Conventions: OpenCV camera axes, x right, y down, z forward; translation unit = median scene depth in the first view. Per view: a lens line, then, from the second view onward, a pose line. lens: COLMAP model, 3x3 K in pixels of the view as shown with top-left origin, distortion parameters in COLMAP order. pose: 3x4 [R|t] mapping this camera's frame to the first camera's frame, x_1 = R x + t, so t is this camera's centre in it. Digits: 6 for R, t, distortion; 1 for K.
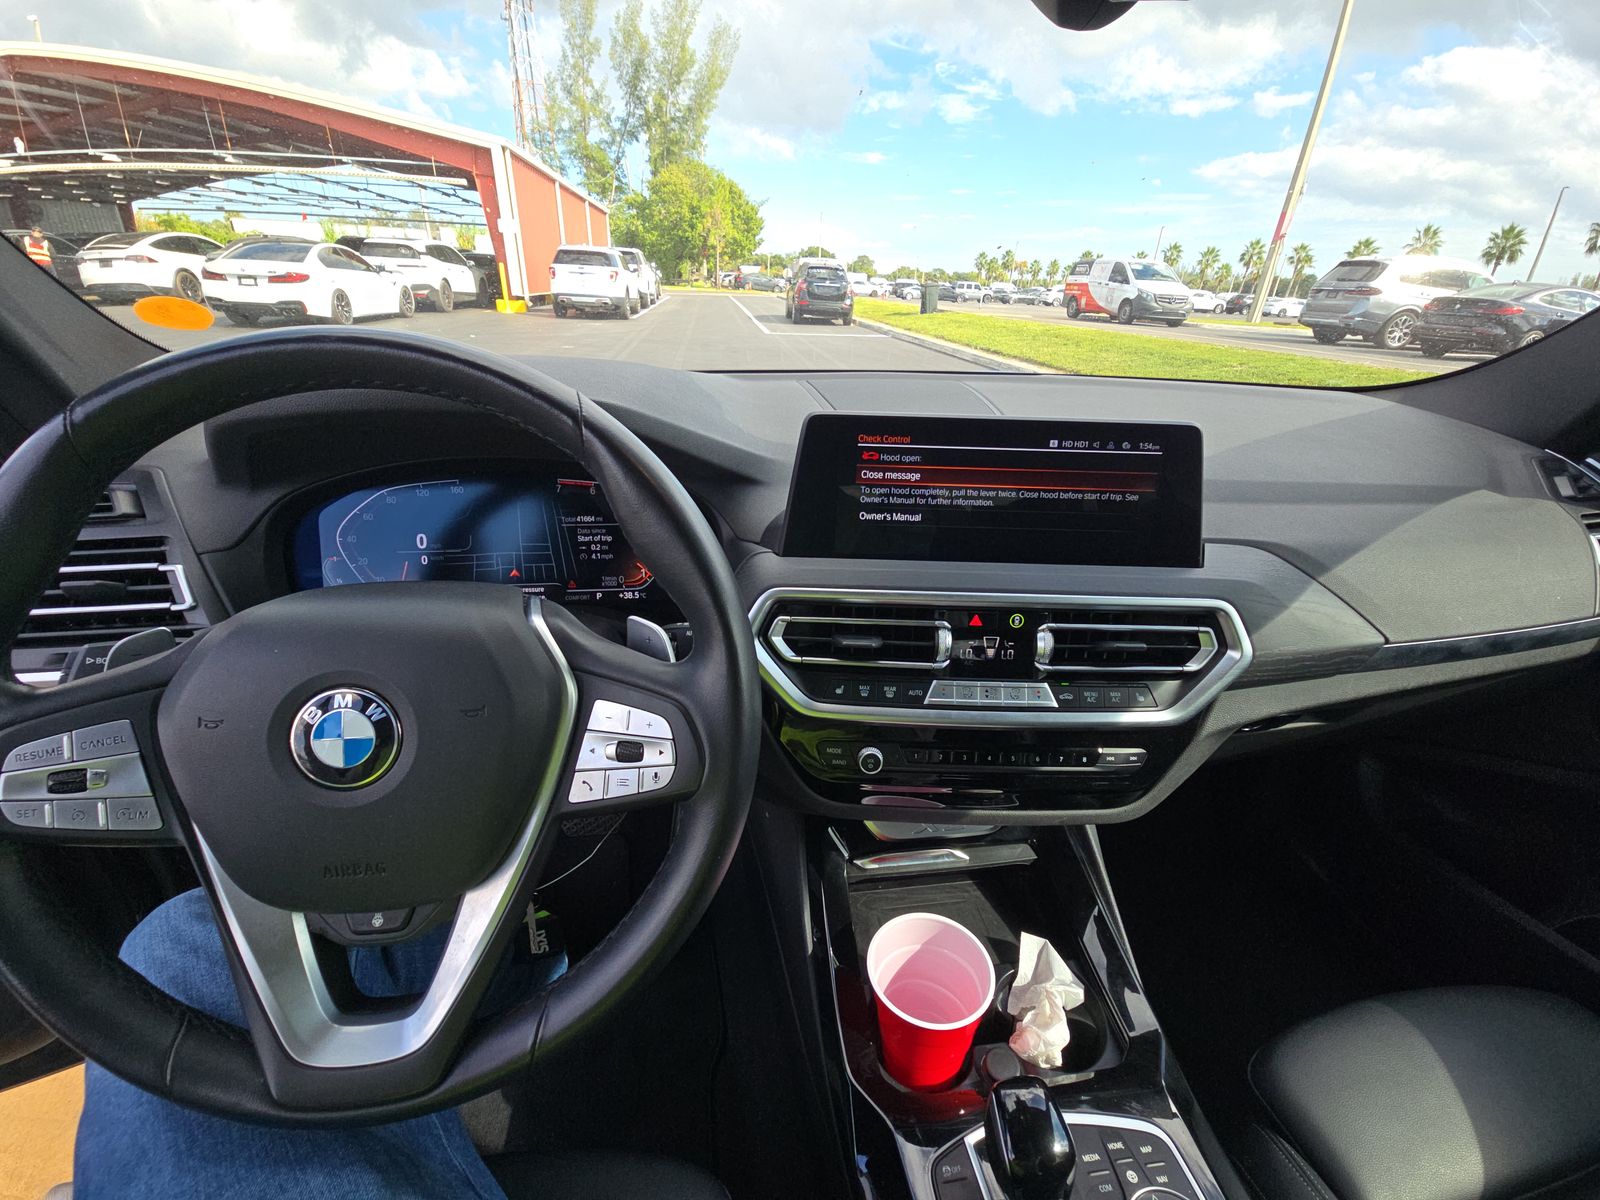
lens RADIAL K [[645.8, 0, 793.8], [0, 645.8, 609.8], [0, 0, 1]] dist [0.008594, -0.006322]
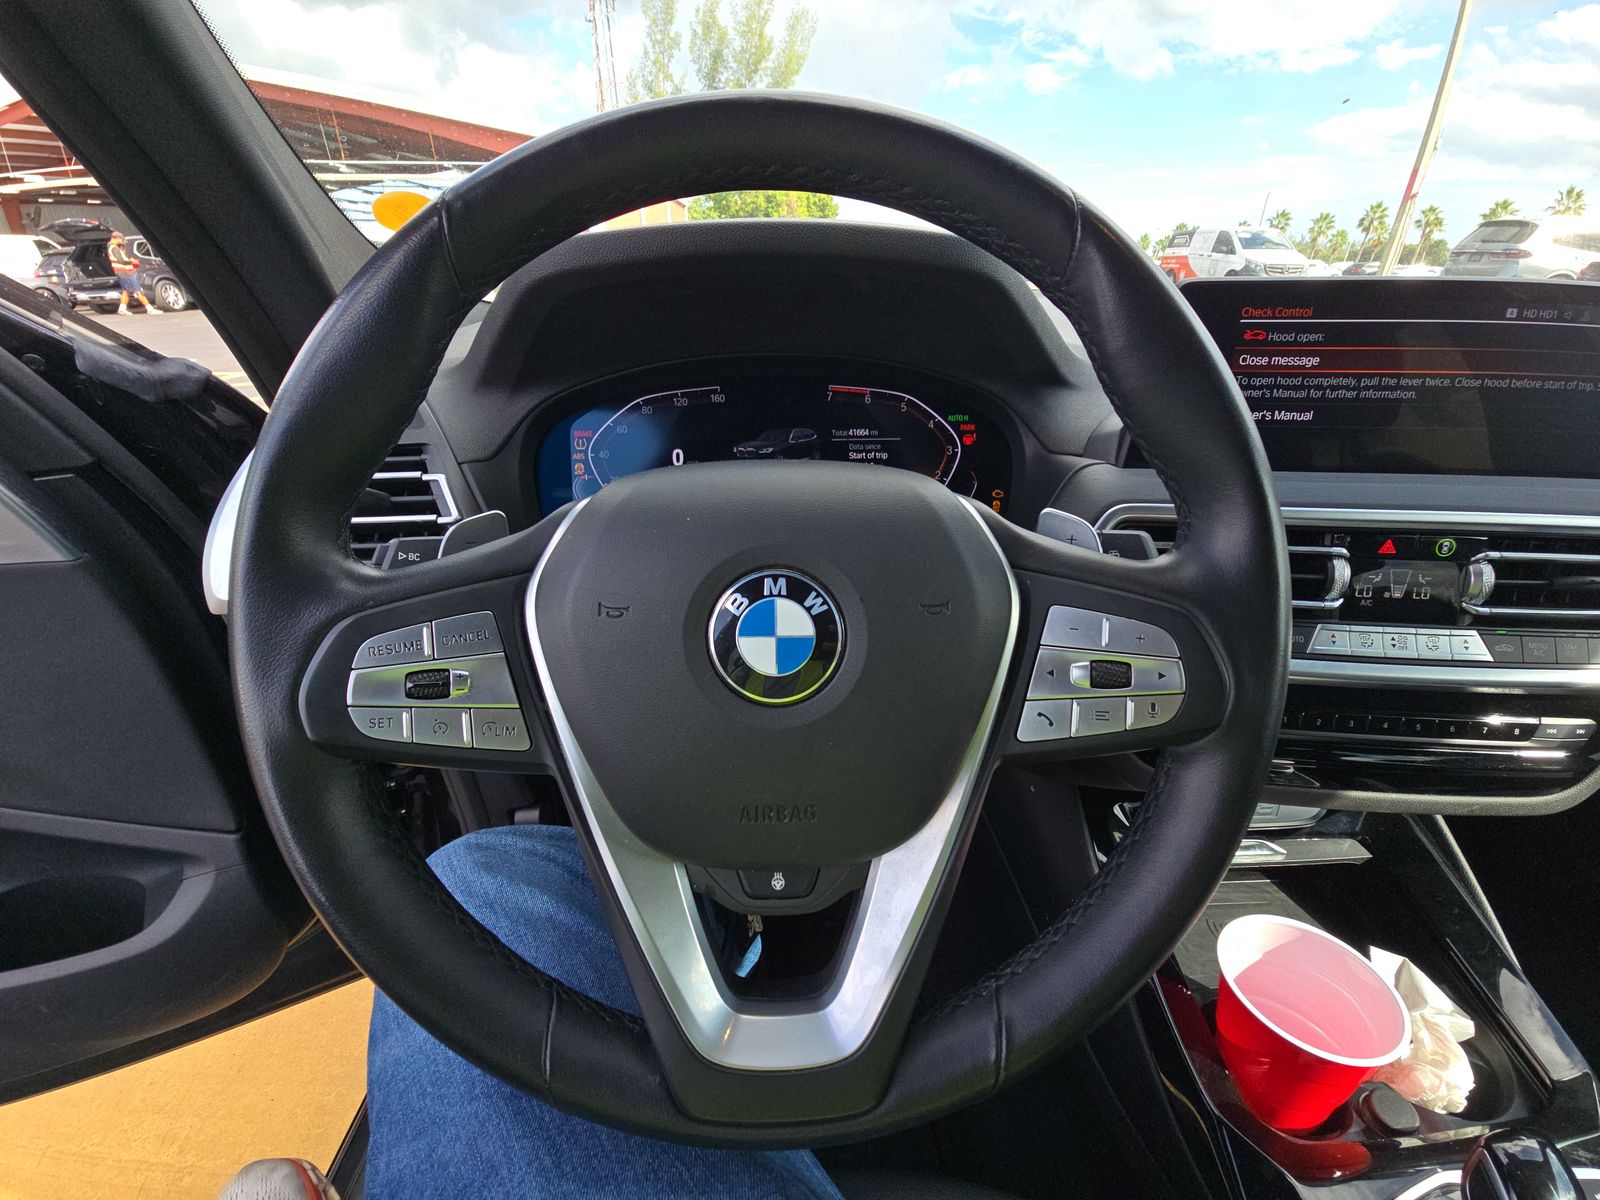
lens RADIAL K [[645.8, 0, 795.0], [0, 645.8, 609.1], [0, 0, 1]] dist [0.008594, -0.006322]
pose [[0.994735, 0.015330, -0.101325, -0.344197], [-0.014006, 0.999807, 0.013756, 0.089909], [0.101516, -0.012265, 0.994758, 0.149205]]
